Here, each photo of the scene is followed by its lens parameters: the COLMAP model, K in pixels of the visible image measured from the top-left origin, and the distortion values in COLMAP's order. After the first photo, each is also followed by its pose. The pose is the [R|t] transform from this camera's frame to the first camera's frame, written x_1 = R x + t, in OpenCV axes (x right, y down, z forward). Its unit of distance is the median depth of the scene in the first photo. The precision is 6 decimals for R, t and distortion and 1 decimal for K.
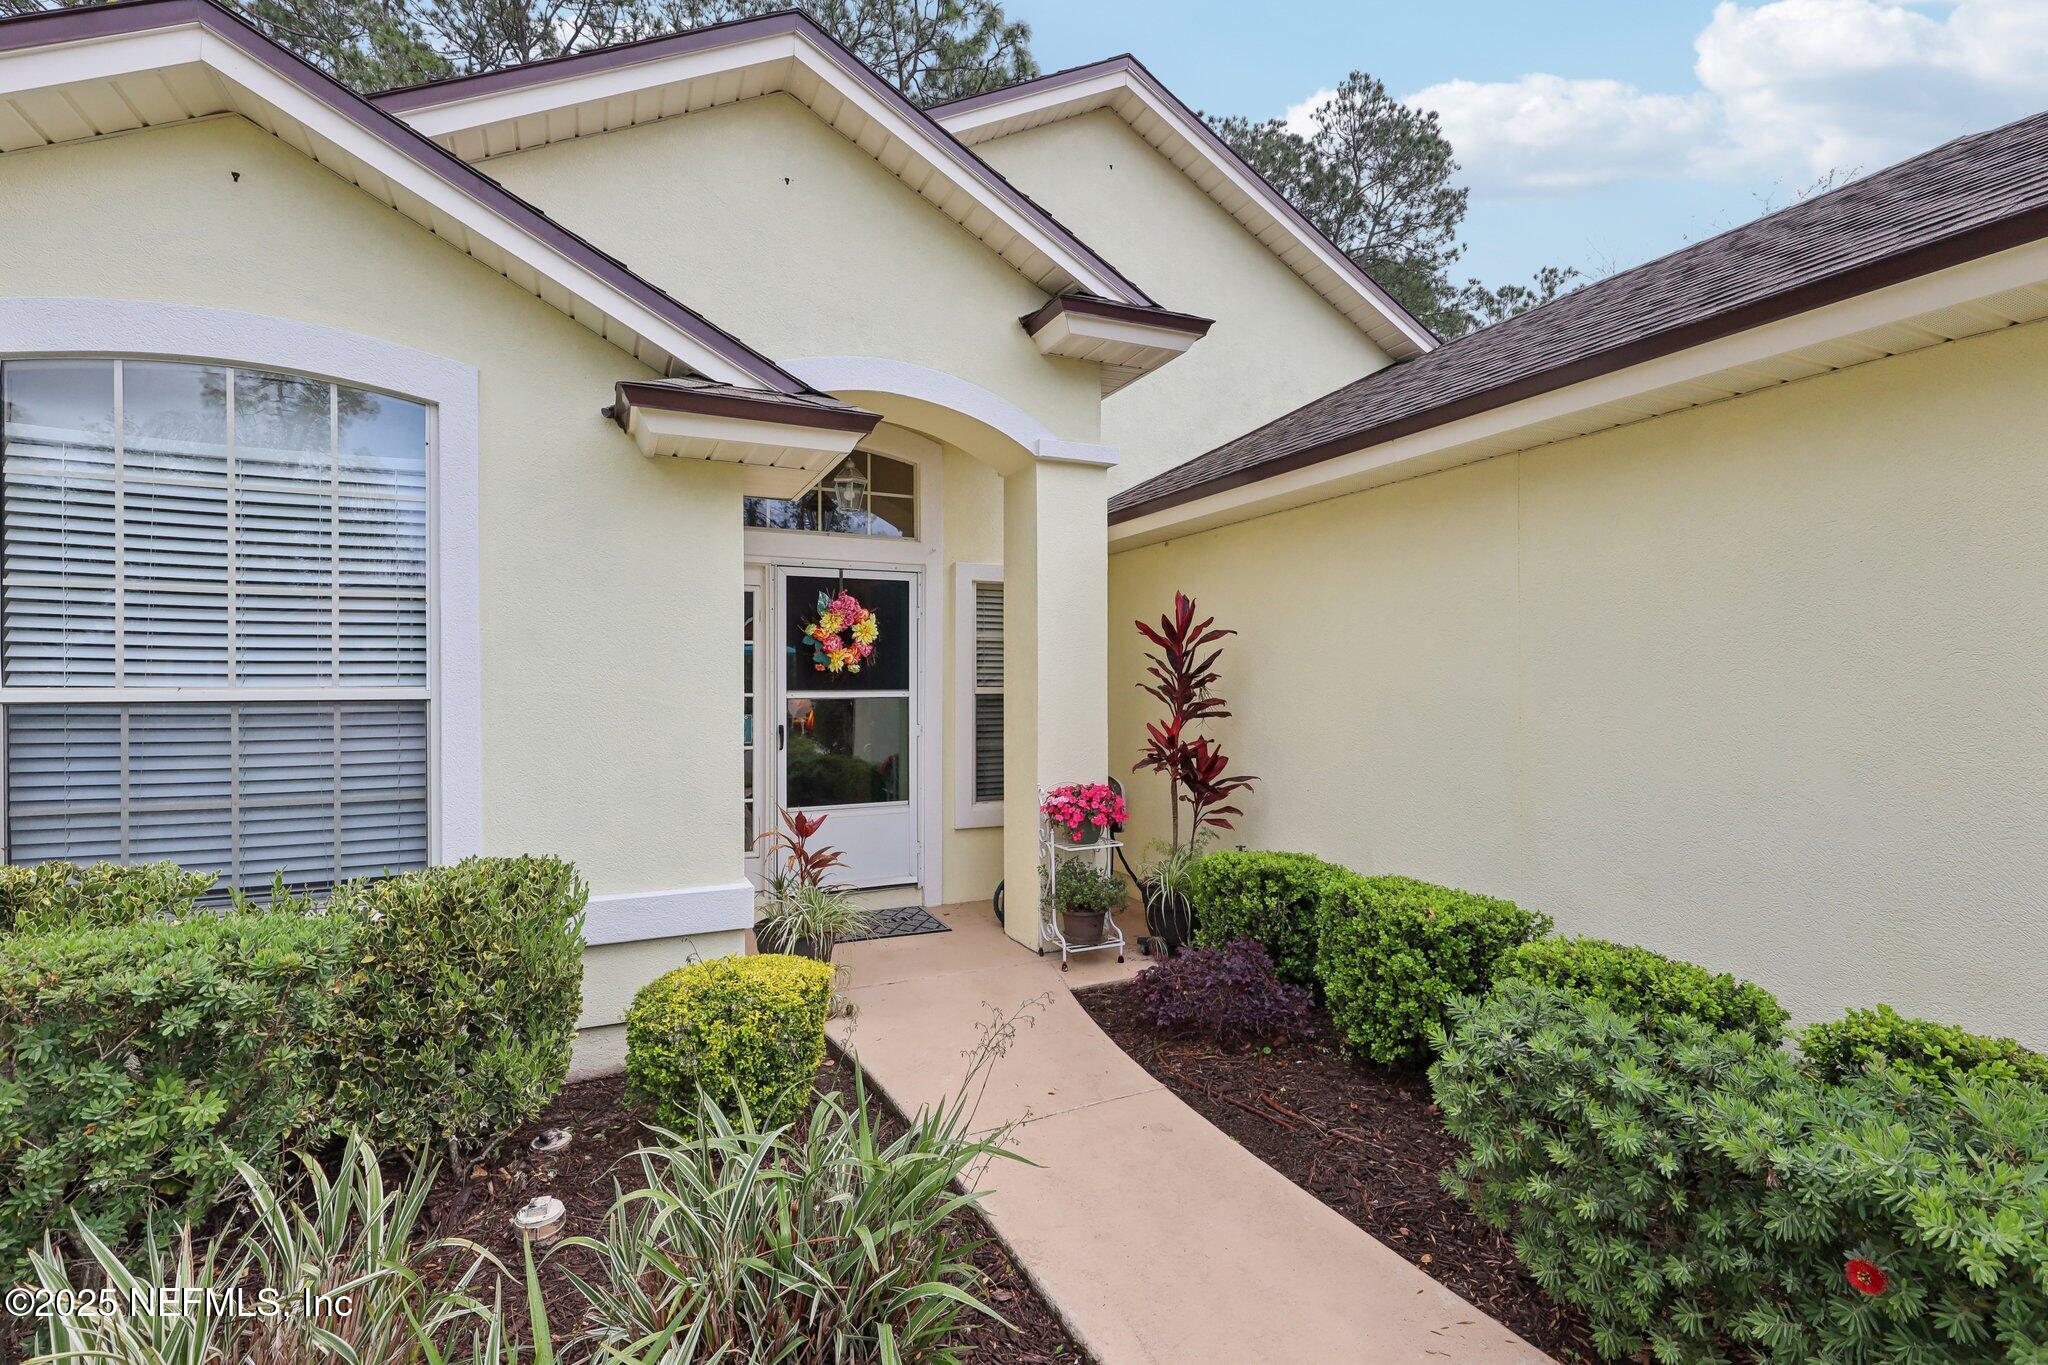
lens RADIAL K [[936.7, 0, 1020.9], [0, 936.7, 664.9], [0, 0, 1]] dist [0.014952, -0.000954]
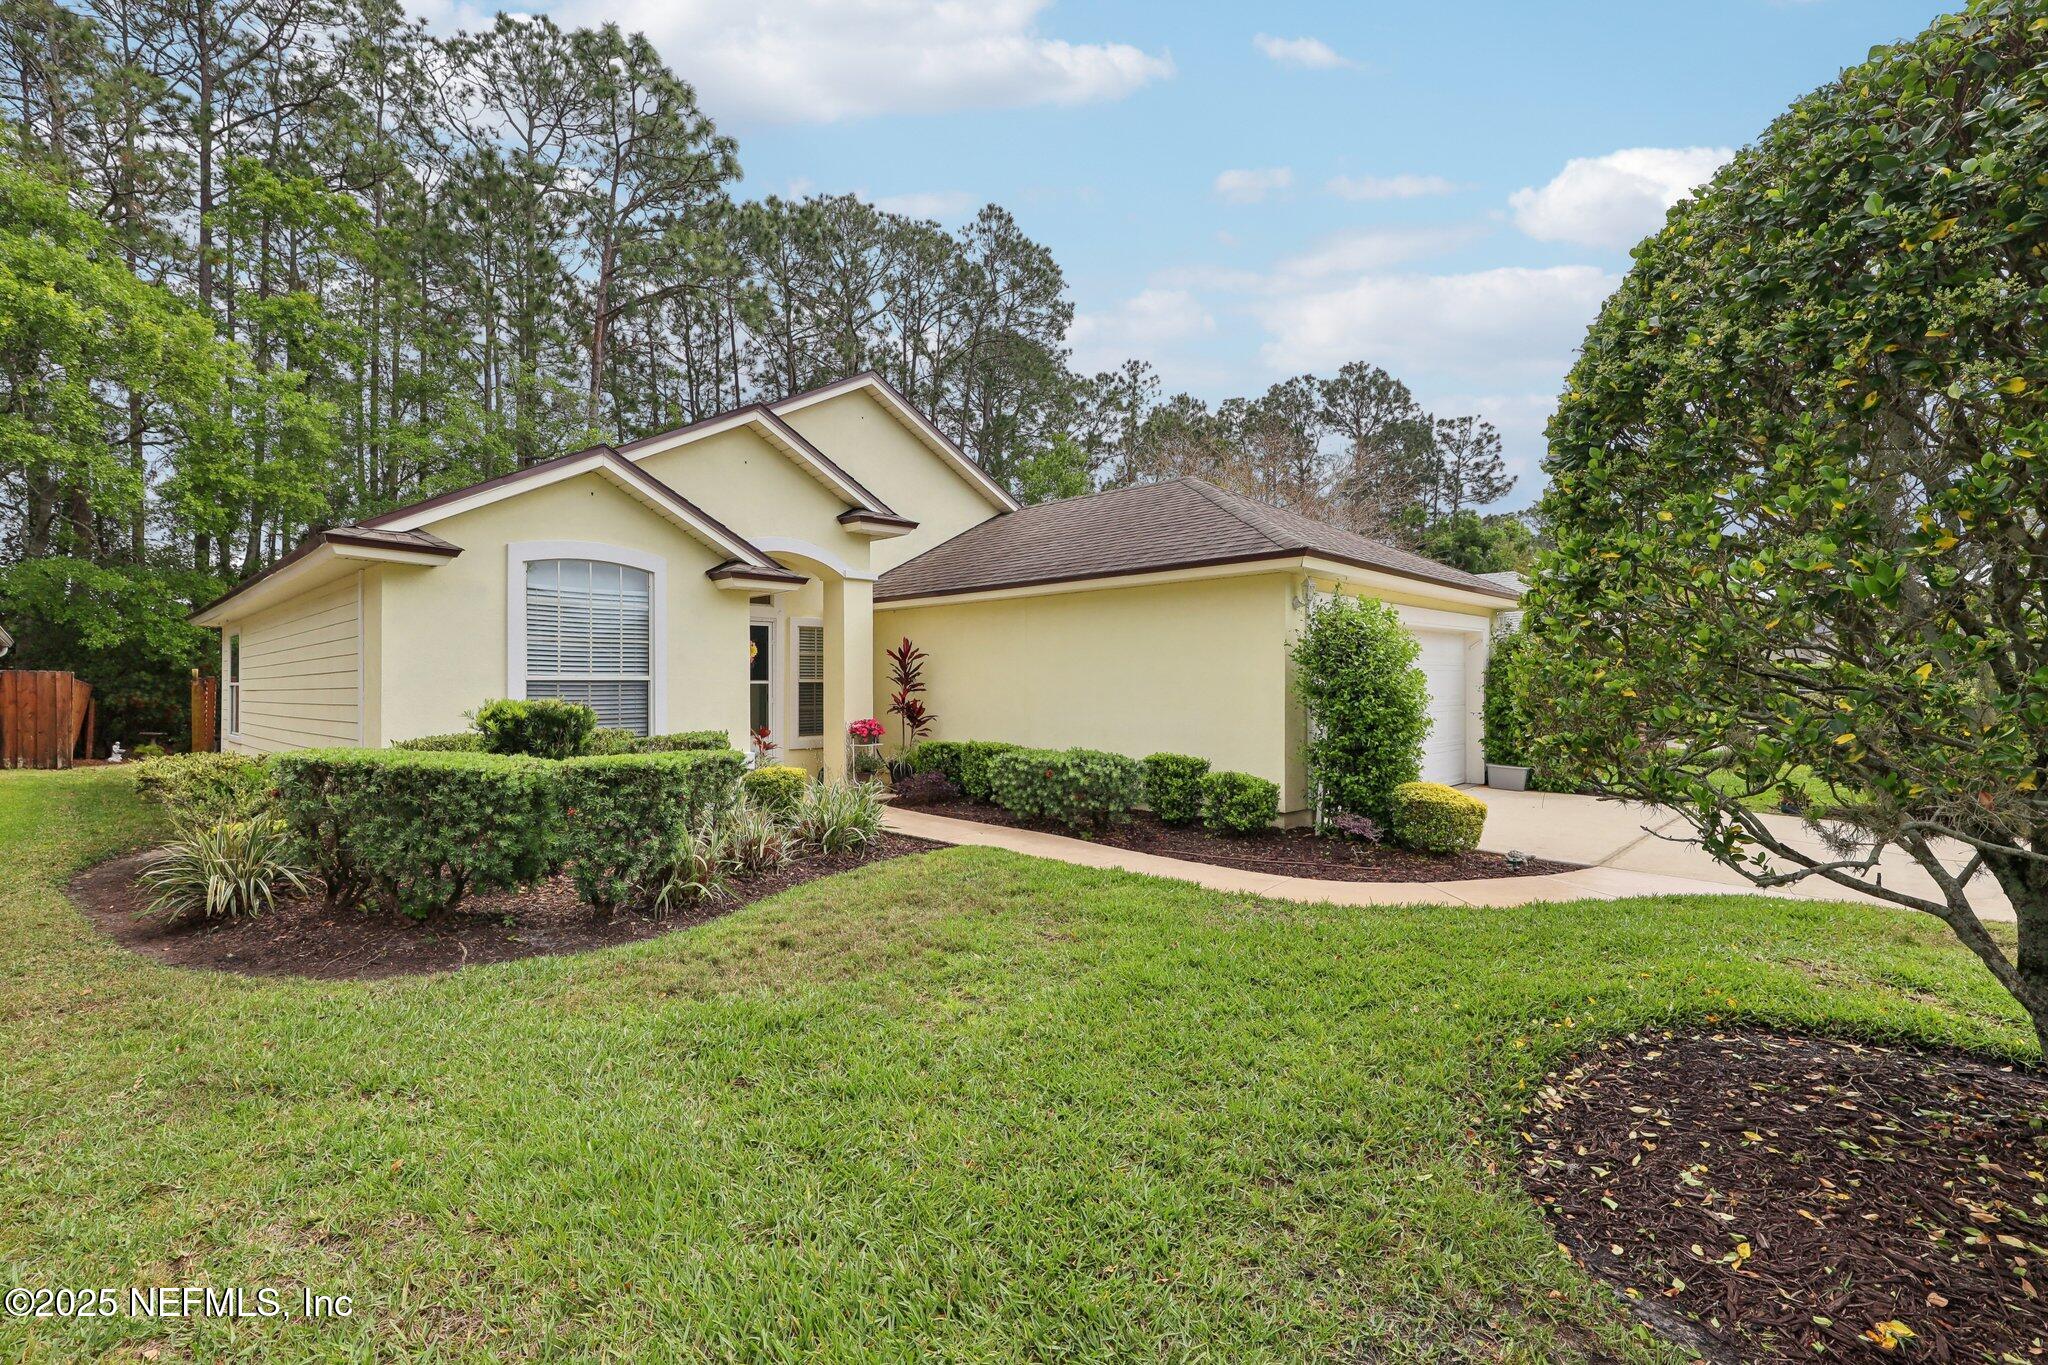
lens RADIAL K [[936.7, 0, 1024.9], [0, 936.7, 674.4], [0, 0, 1]] dist [0.014952, -0.000954]
pose [[0.932348, -0.000398, 0.361562, -0.372808], [-0.003350, 0.999947, 0.009738, -0.008290], [-0.361547, -0.010290, 0.932297, -1.206627]]
